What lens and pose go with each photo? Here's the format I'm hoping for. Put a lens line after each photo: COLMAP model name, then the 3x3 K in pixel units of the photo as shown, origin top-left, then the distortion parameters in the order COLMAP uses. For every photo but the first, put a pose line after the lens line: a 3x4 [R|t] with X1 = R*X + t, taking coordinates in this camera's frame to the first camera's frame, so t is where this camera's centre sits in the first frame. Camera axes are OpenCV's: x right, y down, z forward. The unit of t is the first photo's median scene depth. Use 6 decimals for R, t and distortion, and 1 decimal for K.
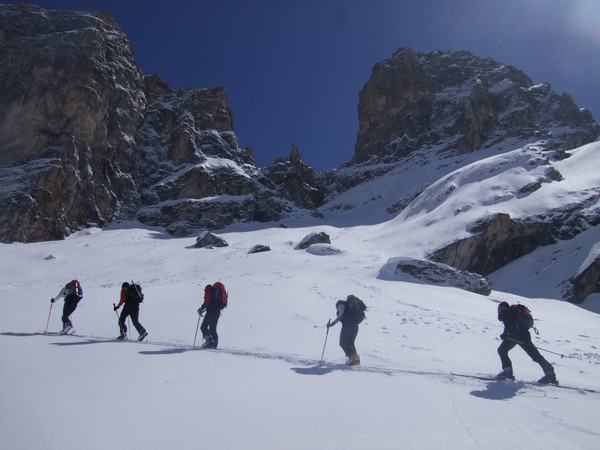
lens RADIAL K [[651.4, 0, 304.4], [0, 651.4, 218.9], [0, 0, 1]] dist [-0.073262, 0.000000]
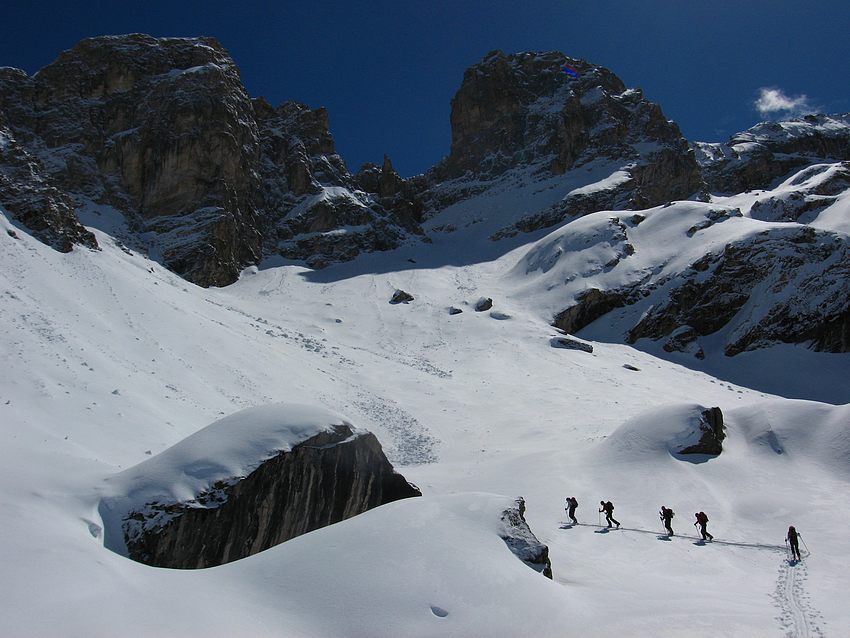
lens RADIAL K [[861.0, 0, 419.1], [0, 861.0, 323.3], [0, 0, 1]] dist [-0.012905, 0.000000]
pose [[0.994136, -0.023194, 0.105620, -0.149685], [0.005137, 0.985754, 0.168117, -0.112337], [-0.108014, -0.166588, 0.980092, -0.449246]]
